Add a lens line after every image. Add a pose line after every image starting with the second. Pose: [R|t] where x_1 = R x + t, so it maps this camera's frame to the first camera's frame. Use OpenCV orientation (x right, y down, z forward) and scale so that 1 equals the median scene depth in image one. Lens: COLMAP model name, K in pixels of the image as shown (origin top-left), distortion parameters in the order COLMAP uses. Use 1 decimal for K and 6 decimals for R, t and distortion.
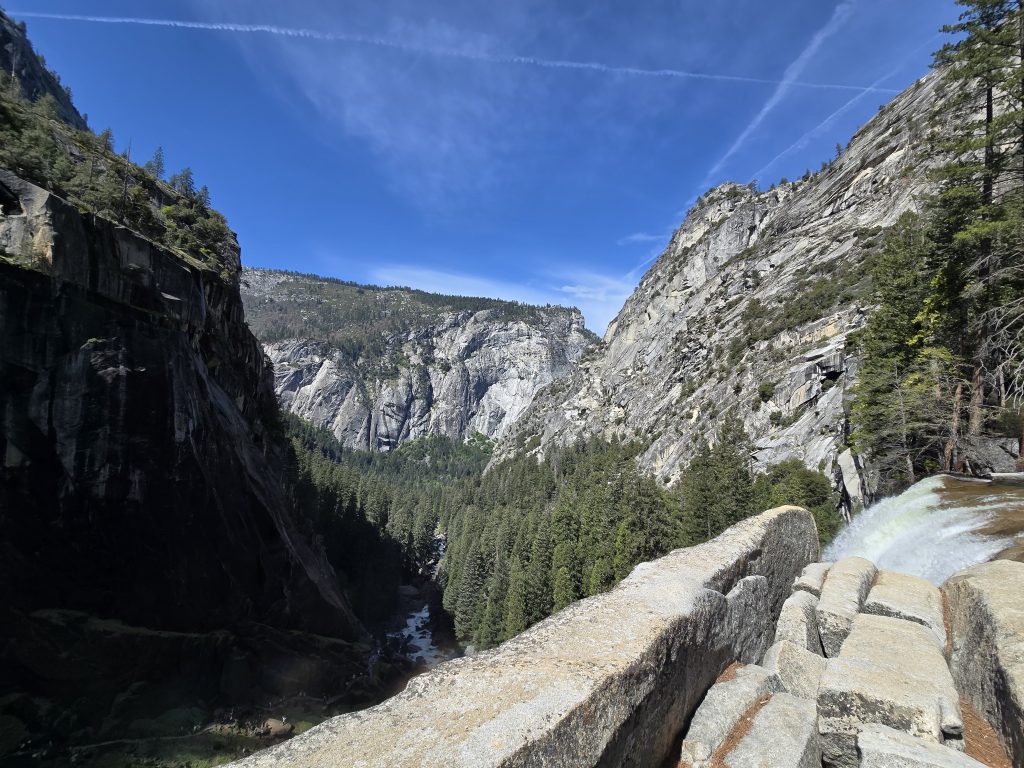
lens RADIAL K [[417.1, 0, 512.0], [0, 417.1, 384.0], [0, 0, 1]] dist [-0.001599, -0.000566]
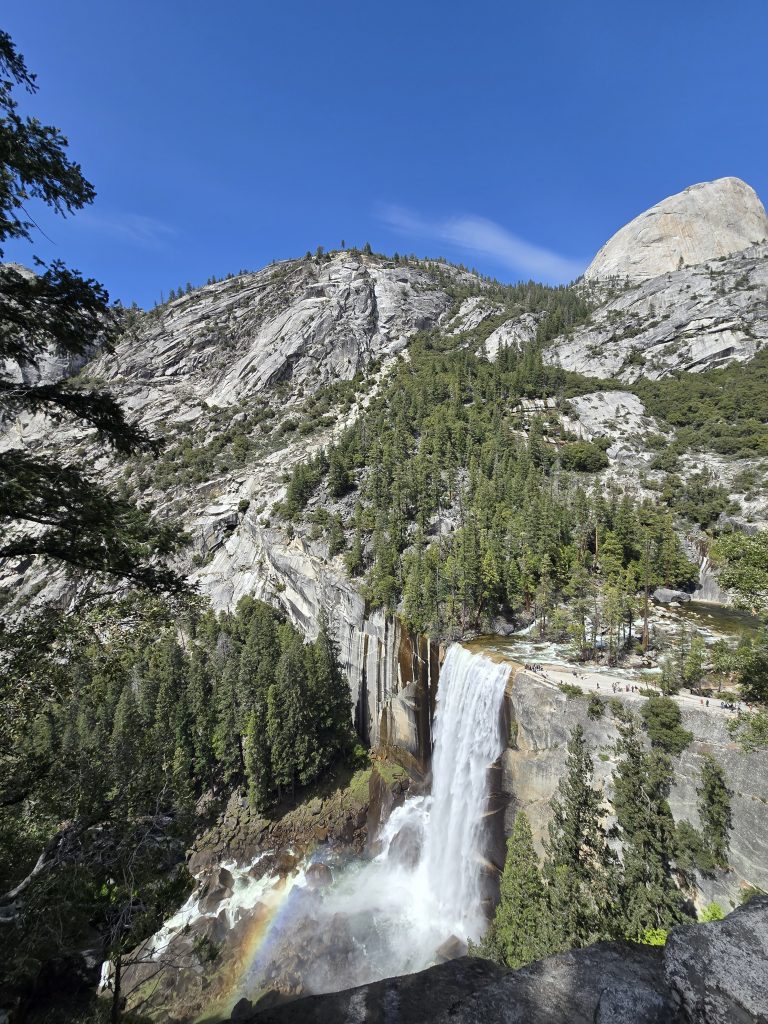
lens RADIAL K [[417.1, 0, 383.9], [0, 417.1, 507.1], [0, 0, 1]] dist [-0.001599, -0.000566]
pose [[0.241201, -0.112285, 0.963958, -0.229094], [-0.020857, 0.992455, 0.120823, -0.118223], [-0.970251, -0.049248, 0.237039, 0.038506]]
